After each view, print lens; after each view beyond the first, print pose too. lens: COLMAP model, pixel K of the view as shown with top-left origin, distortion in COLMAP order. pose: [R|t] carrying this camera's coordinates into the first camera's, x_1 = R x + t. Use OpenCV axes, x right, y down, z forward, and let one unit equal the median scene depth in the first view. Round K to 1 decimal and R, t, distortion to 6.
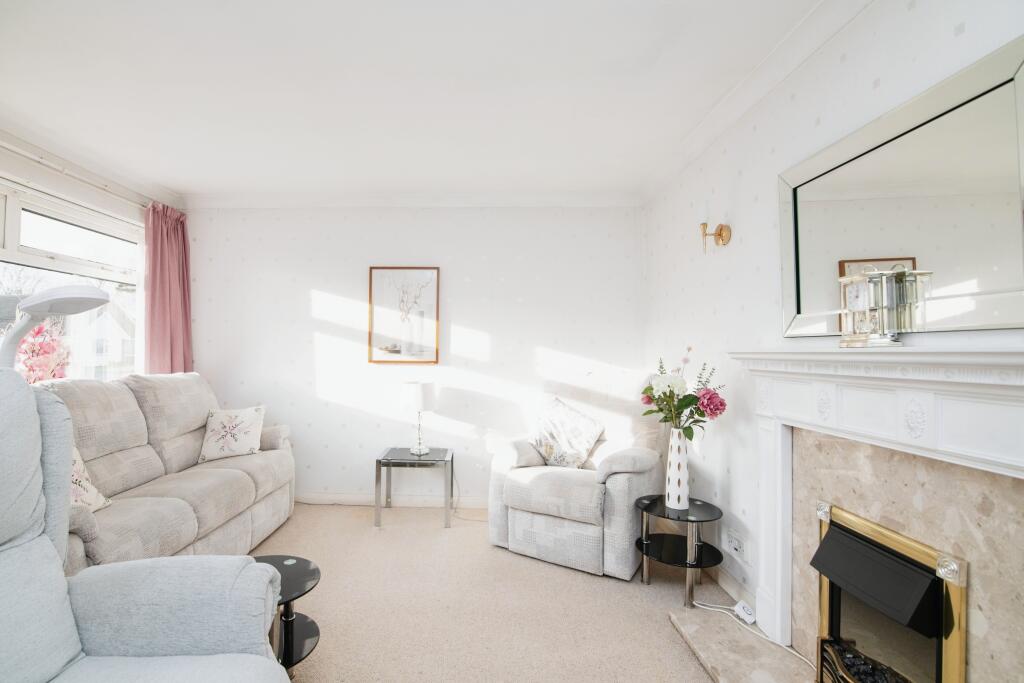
lens RADIAL K [[482.0, 0, 452.0], [0, 482.0, 343.8], [0, 0, 1]] dist [-0.022370, 0.001120]
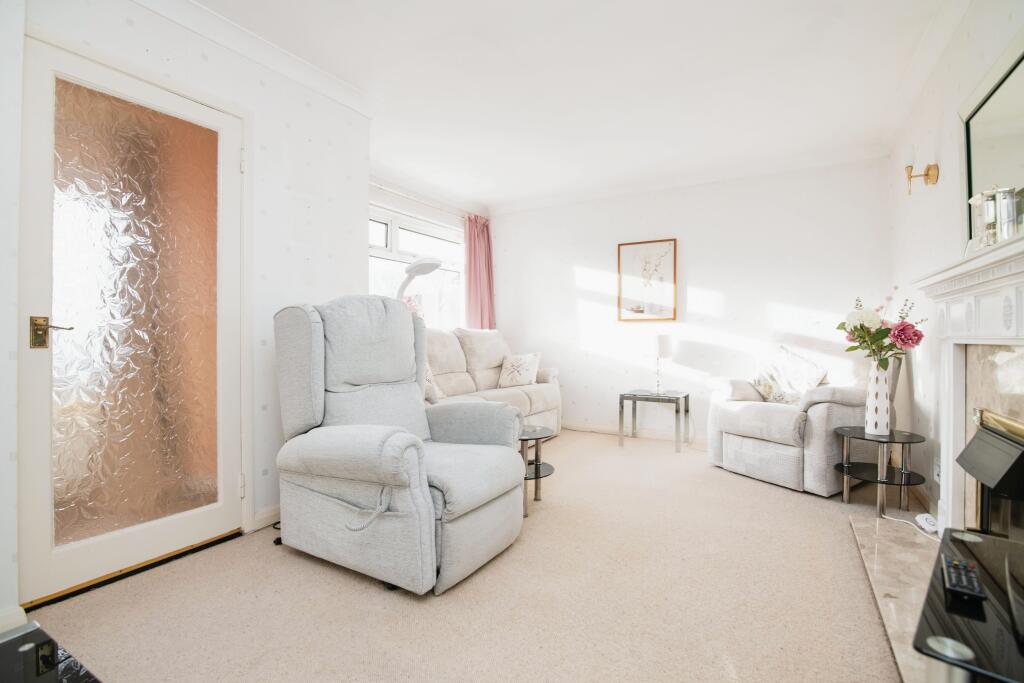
lens RADIAL K [[482.0, 0, 514.1], [0, 482.0, 339.8], [0, 0, 1]] dist [-0.022370, 0.001120]
pose [[0.881512, -0.008859, -0.472079, 0.208594], [0.012409, 0.999913, 0.004407, 0.092579], [0.471999, -0.009743, 0.881545, -0.266372]]
